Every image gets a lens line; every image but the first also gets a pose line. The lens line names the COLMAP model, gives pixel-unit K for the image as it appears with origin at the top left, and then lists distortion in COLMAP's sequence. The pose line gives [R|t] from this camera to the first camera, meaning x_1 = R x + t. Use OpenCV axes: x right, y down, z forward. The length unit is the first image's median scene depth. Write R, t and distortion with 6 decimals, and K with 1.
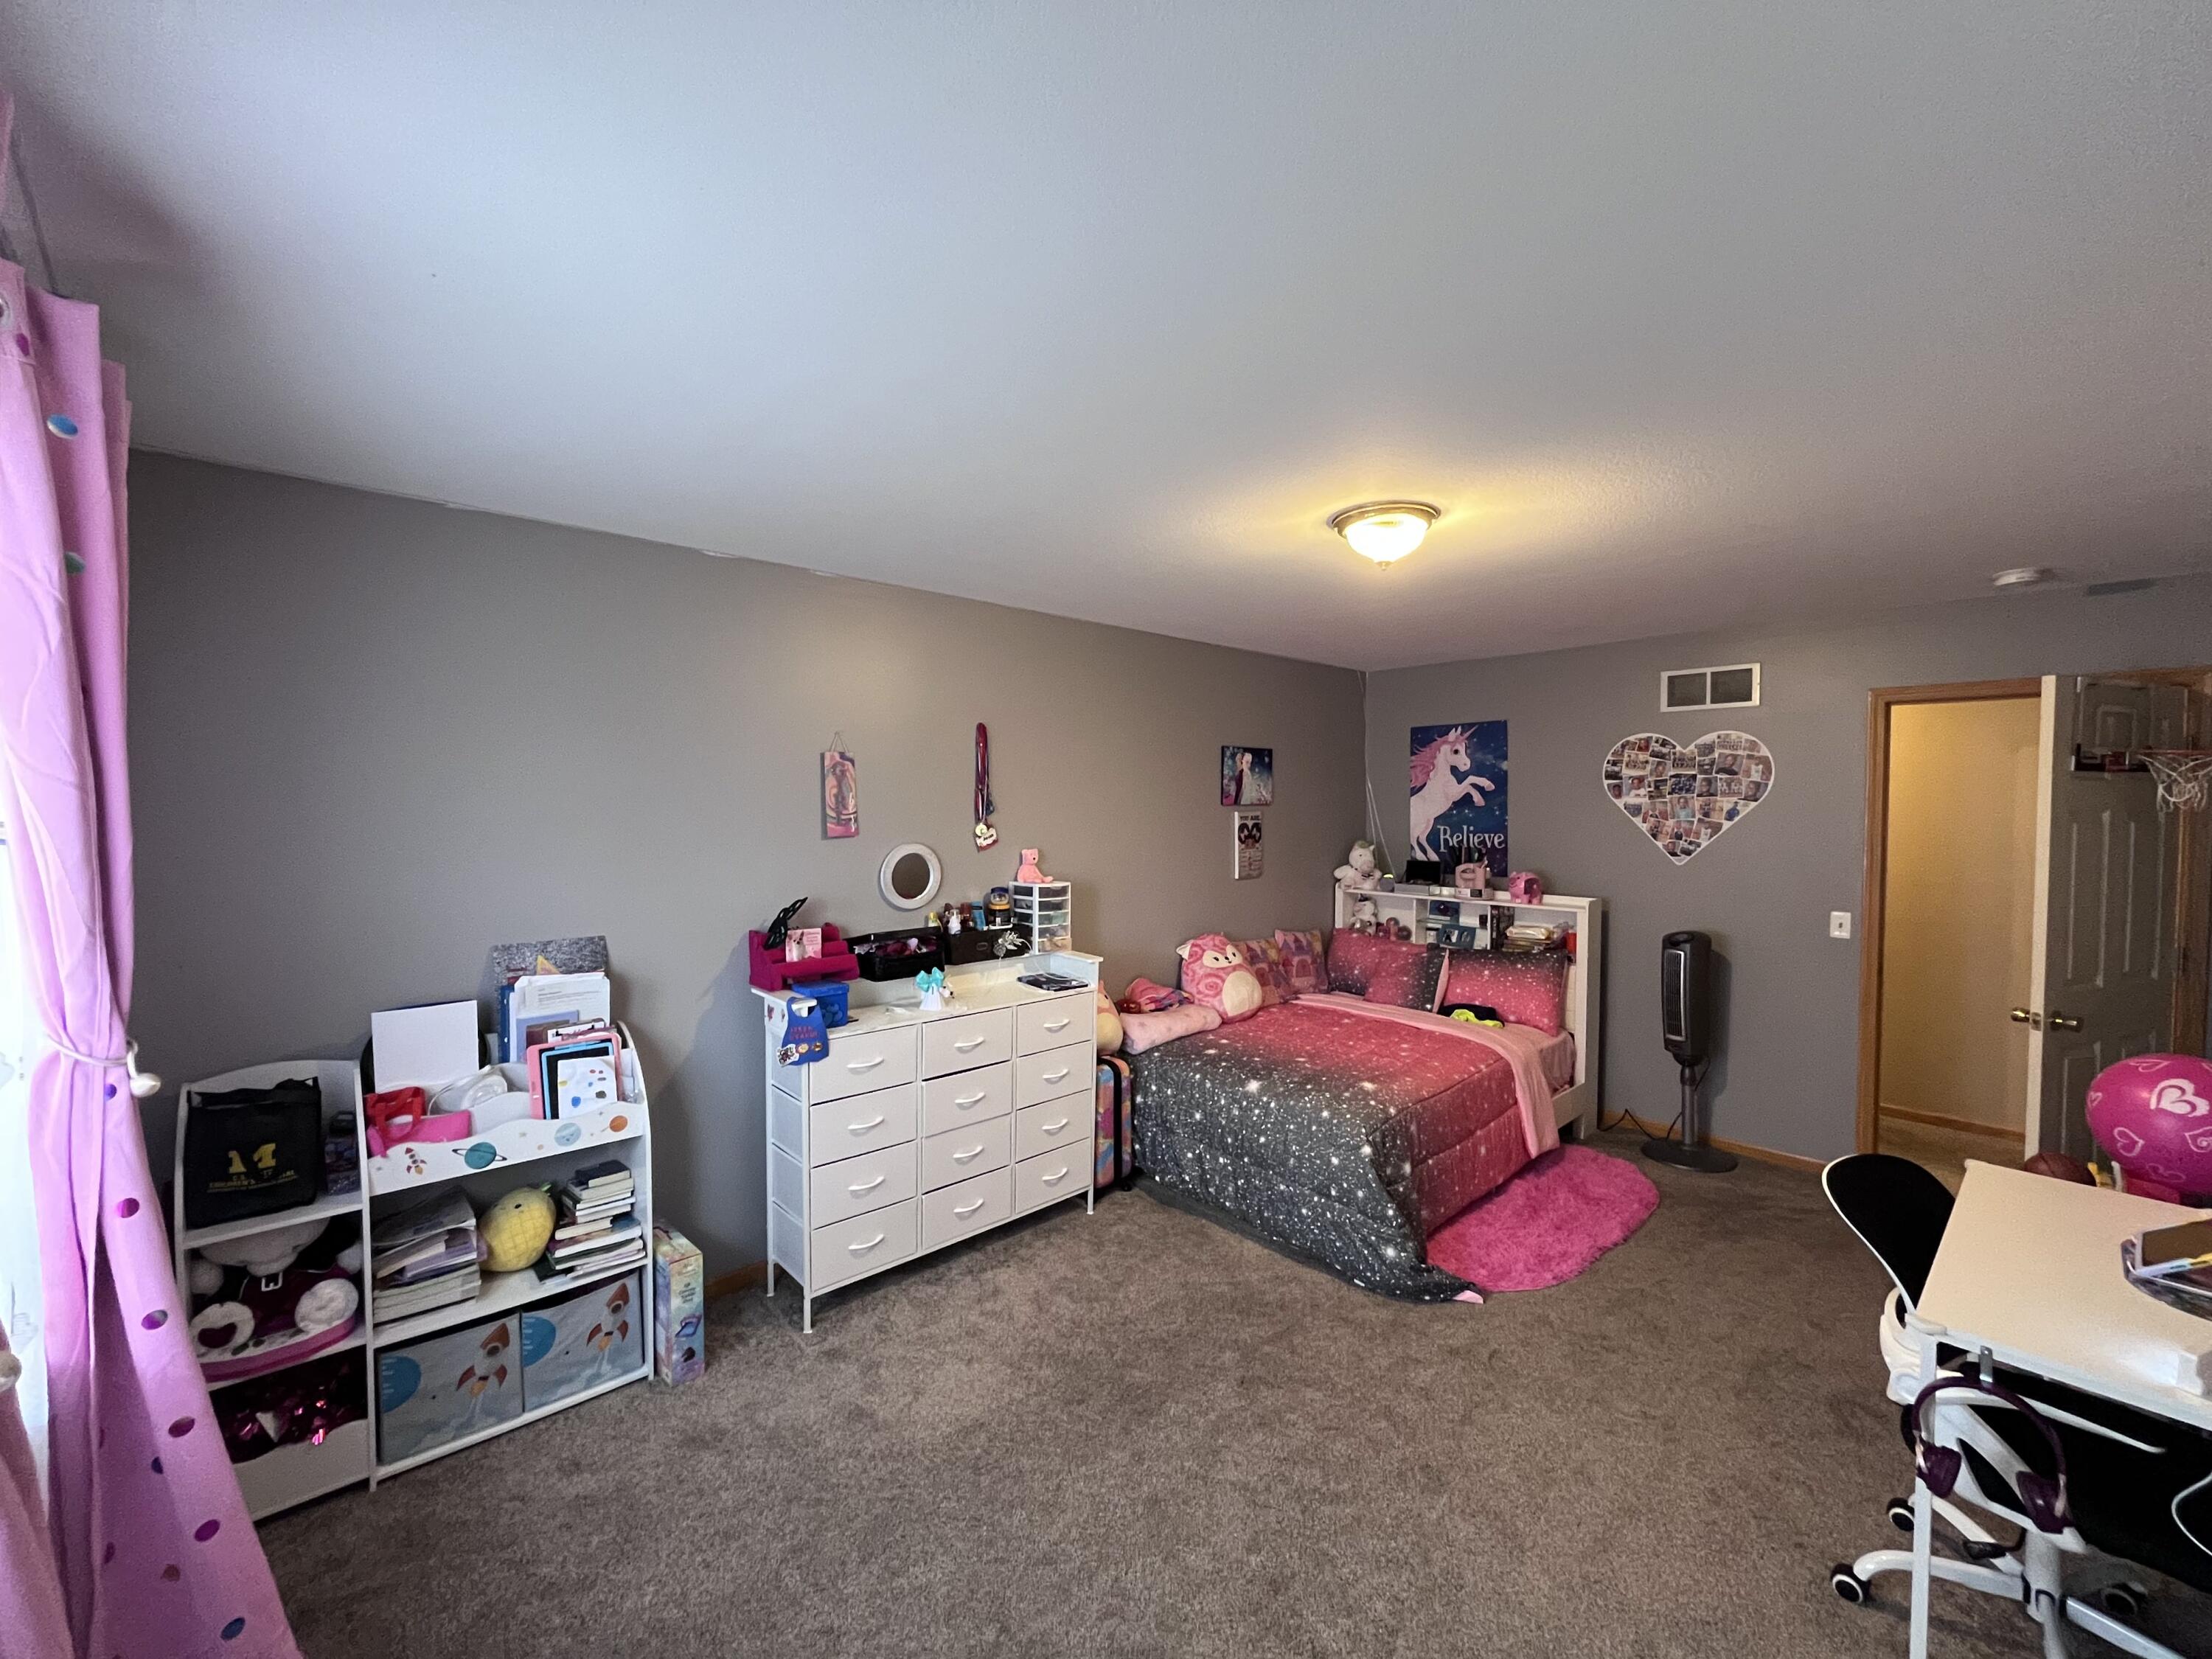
lens RADIAL K [[899.7, 0, 1106.2], [0, 899.7, 824.4], [0, 0, 1]] dist [-0.002611, 0.000380]
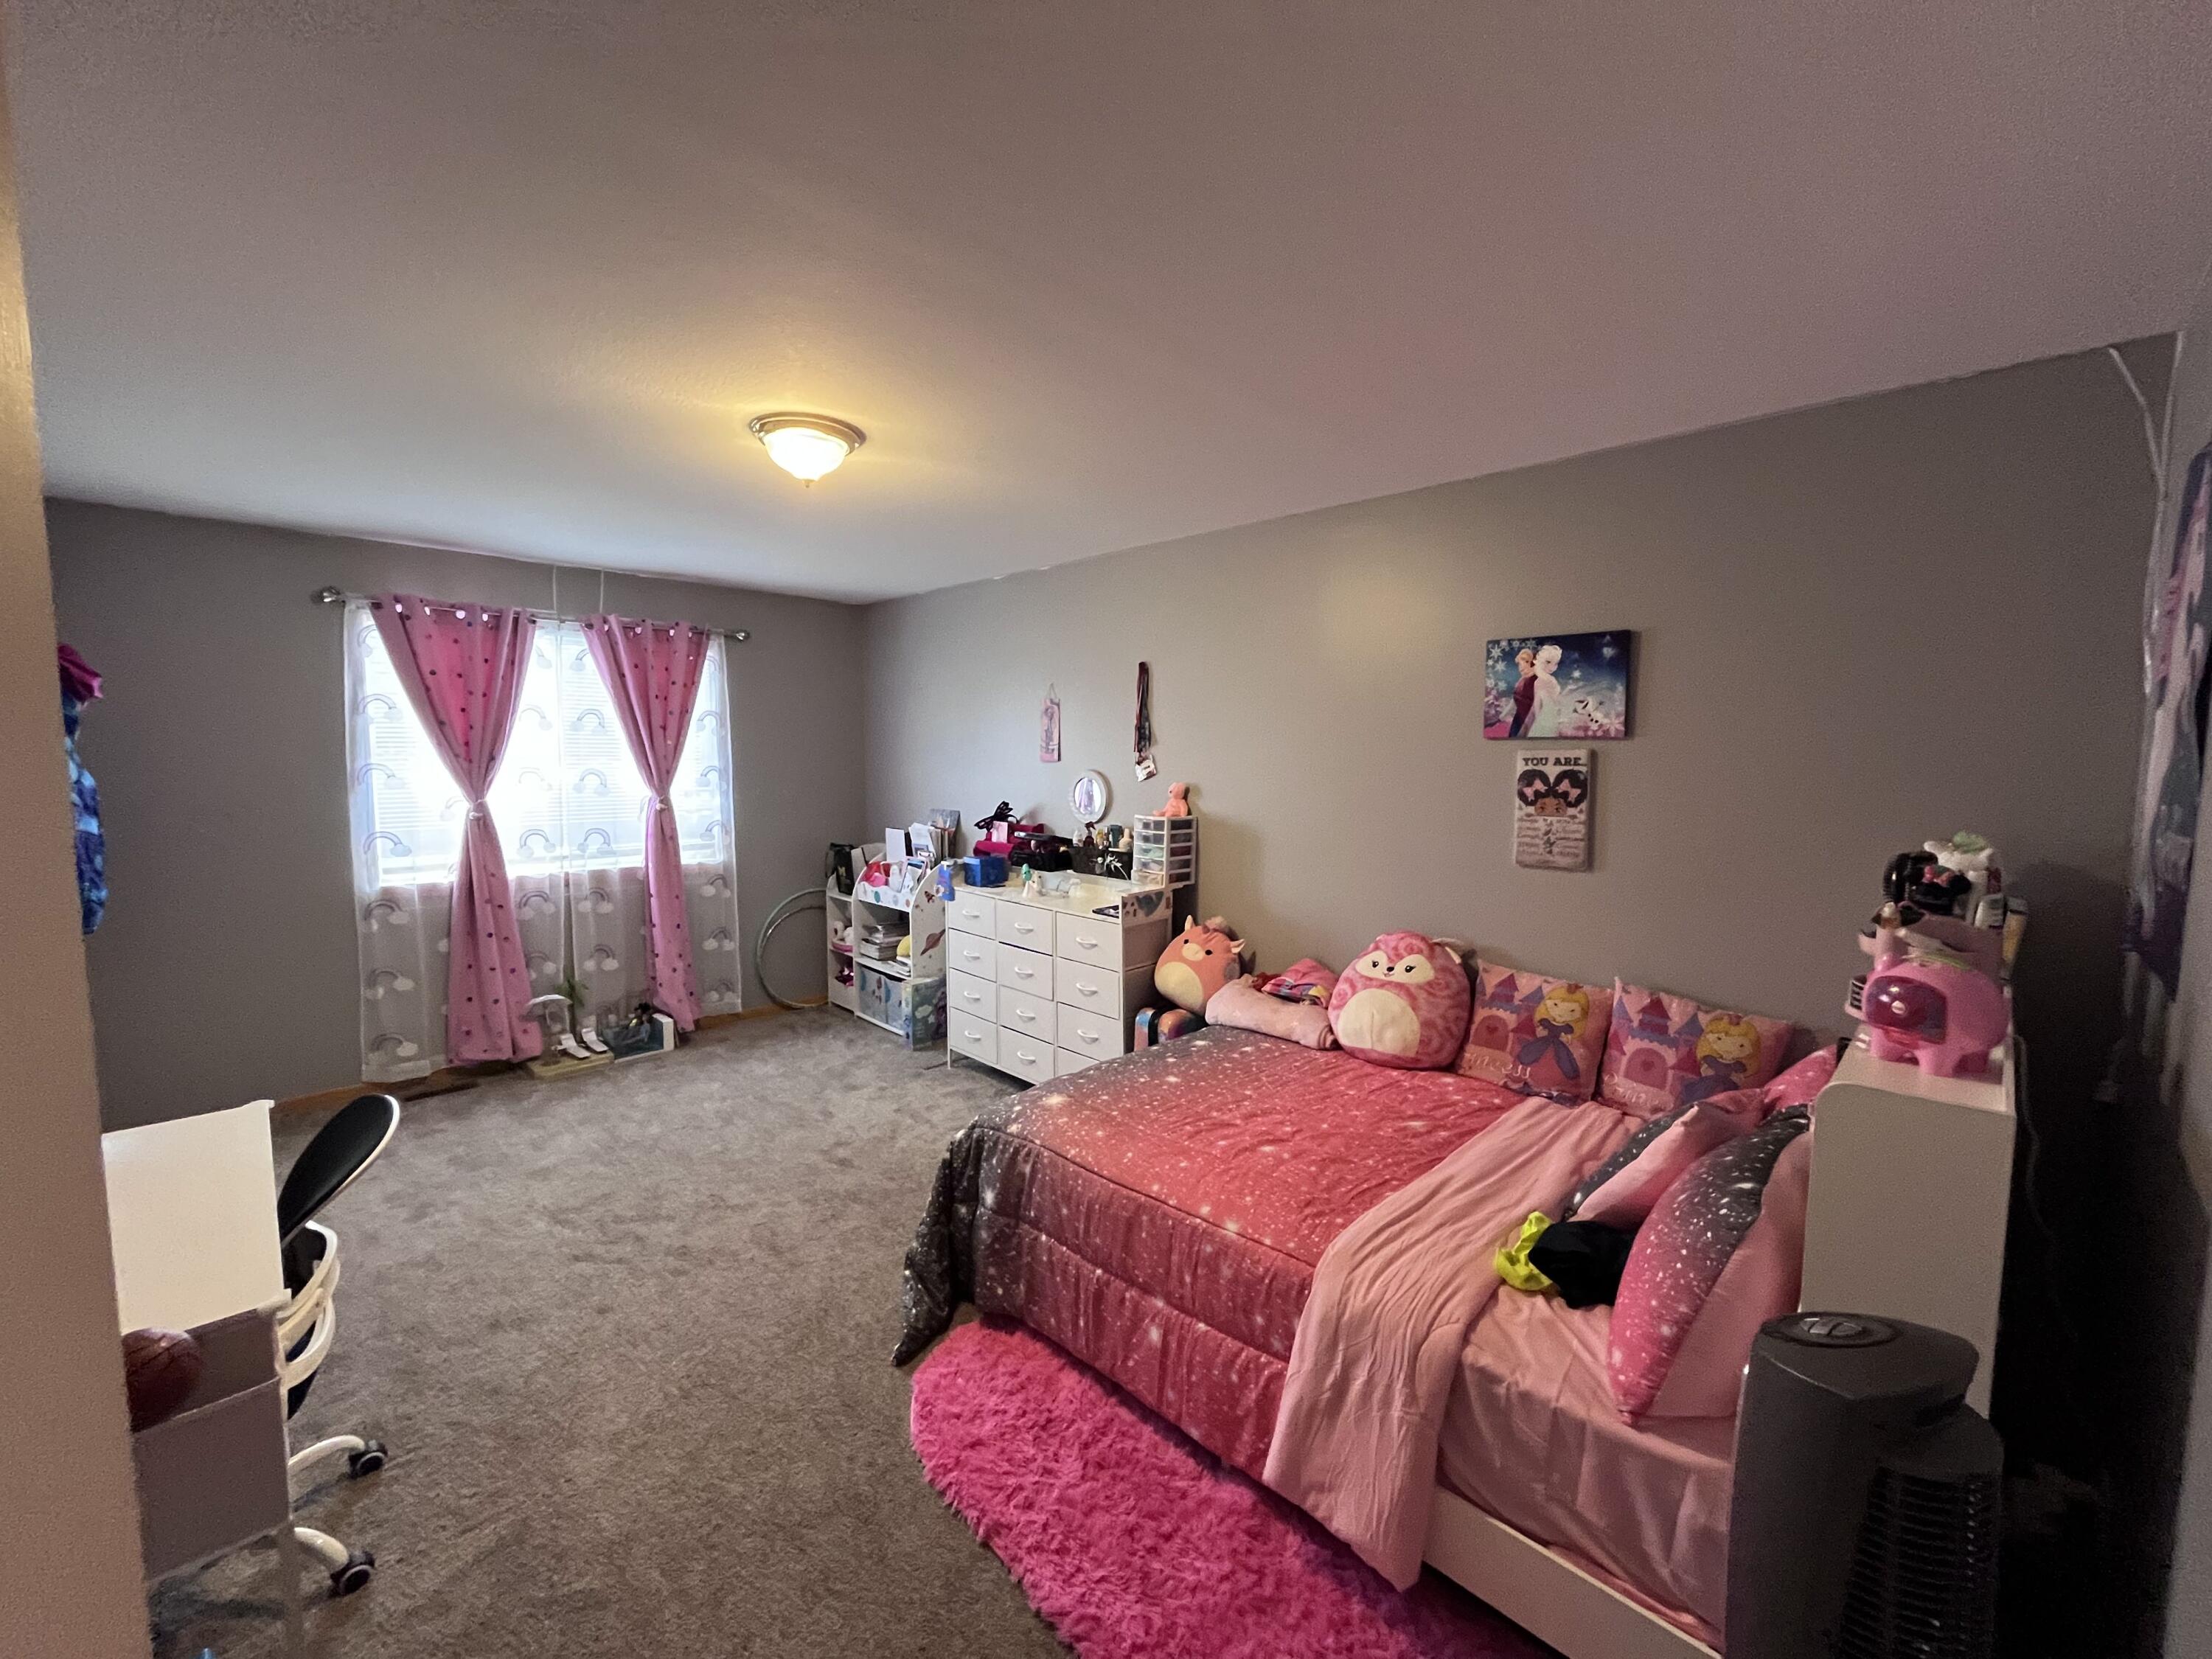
lens RADIAL K [[899.7, 0, 1104.7], [0, 899.7, 823.9], [0, 0, 1]] dist [-0.002611, 0.000380]
pose [[0.035147, 0.082650, -0.995959, 0.944067], [-0.034787, 0.996072, 0.081432, -0.005504], [0.998777, 0.031785, 0.037884, 0.921450]]
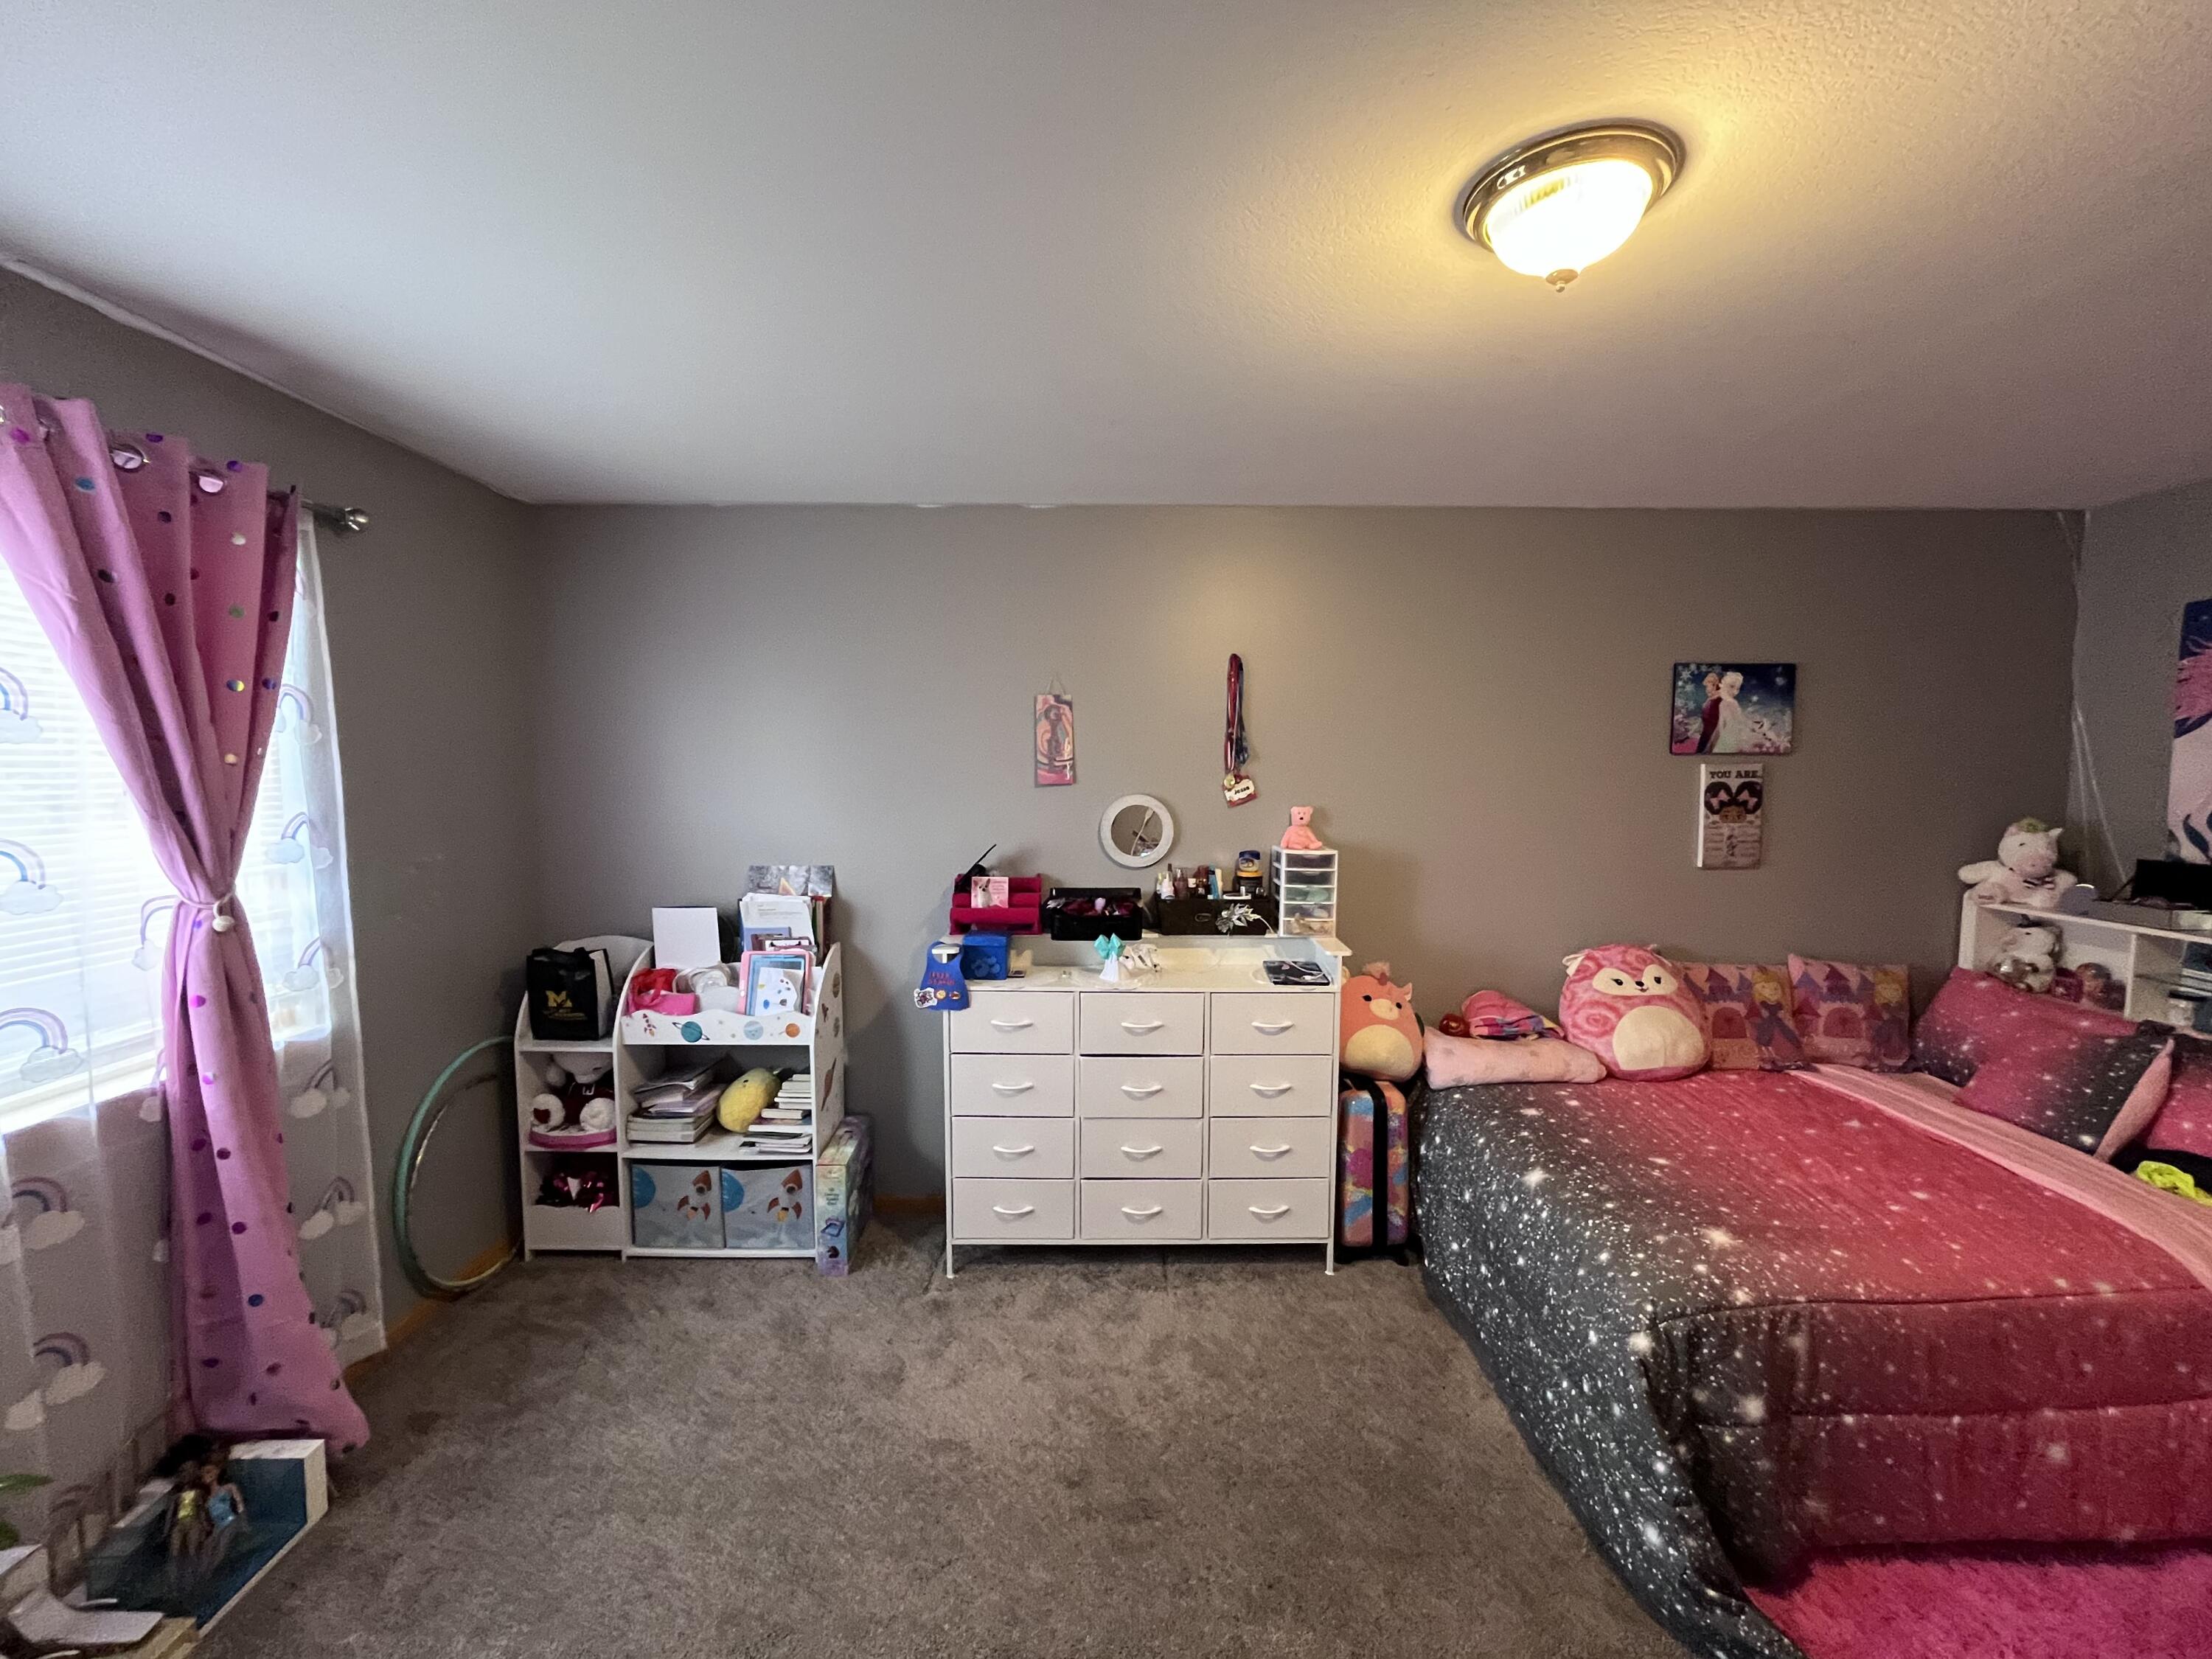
lens RADIAL K [[899.7, 0, 1105.6], [0, 899.7, 826.3], [0, 0, 1]] dist [-0.002611, 0.000380]
pose [[0.740083, 0.046548, -0.670903, 0.341982], [-0.018530, 0.998634, 0.048845, 0.009090], [0.672260, -0.023718, 0.739935, 0.296779]]
